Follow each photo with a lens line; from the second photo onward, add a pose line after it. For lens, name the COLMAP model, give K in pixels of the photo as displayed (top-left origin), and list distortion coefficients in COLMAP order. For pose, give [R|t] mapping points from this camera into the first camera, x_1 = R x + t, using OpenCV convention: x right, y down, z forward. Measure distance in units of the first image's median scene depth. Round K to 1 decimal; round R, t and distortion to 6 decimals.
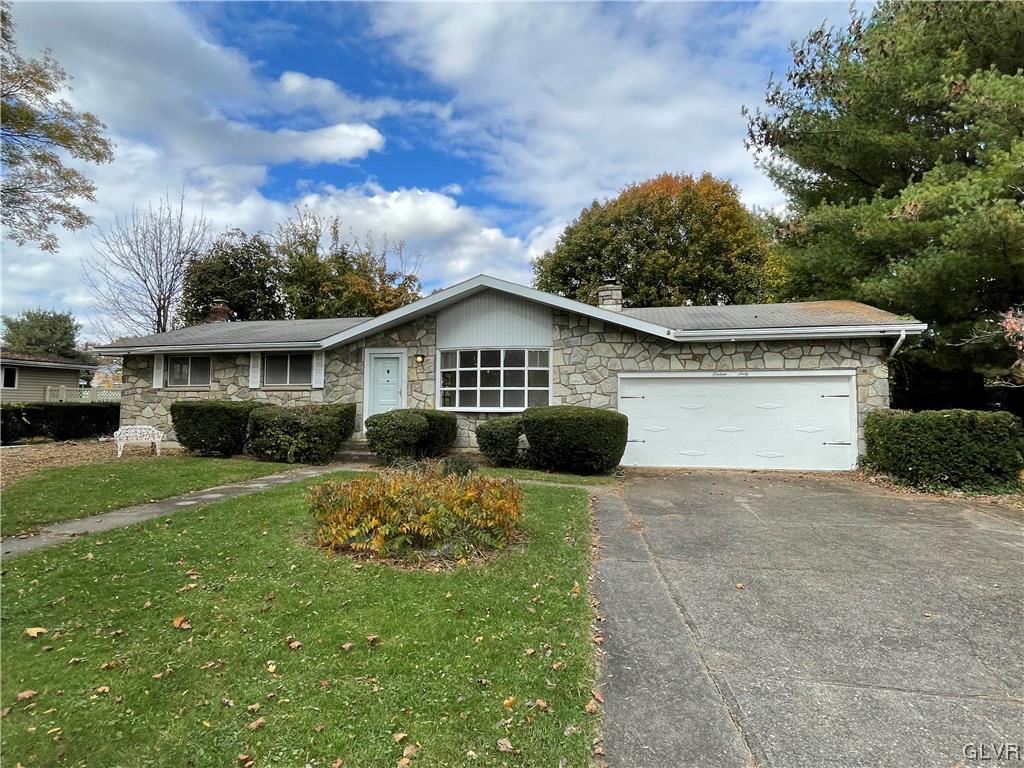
lens RADIAL K [[549.9, 0, 512.0], [0, 549.9, 384.0], [0, 0, 1]] dist [-0.028518, 0.019034]
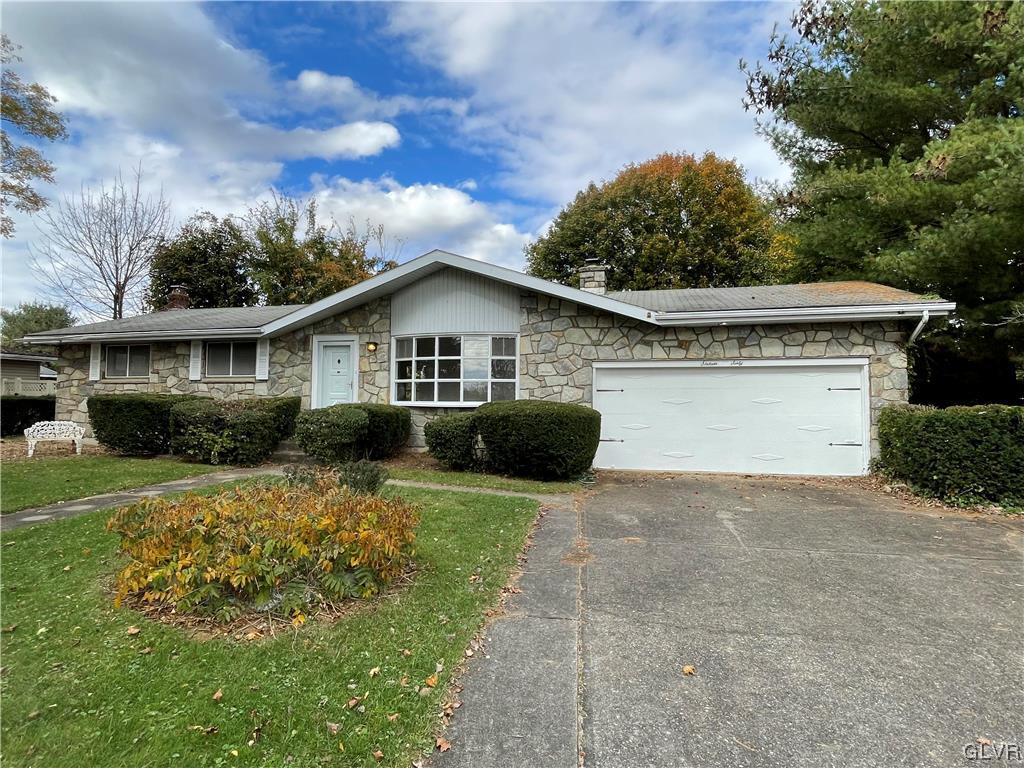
lens RADIAL K [[549.9, 0, 512.0], [0, 549.9, 384.0], [0, 0, 1]] dist [-0.028518, 0.019034]
pose [[0.999846, 0.000790, -0.017504, 0.077106], [-0.000610, 0.999947, 0.010313, 0.005153], [0.017511, -0.010301, 0.999794, 0.120783]]
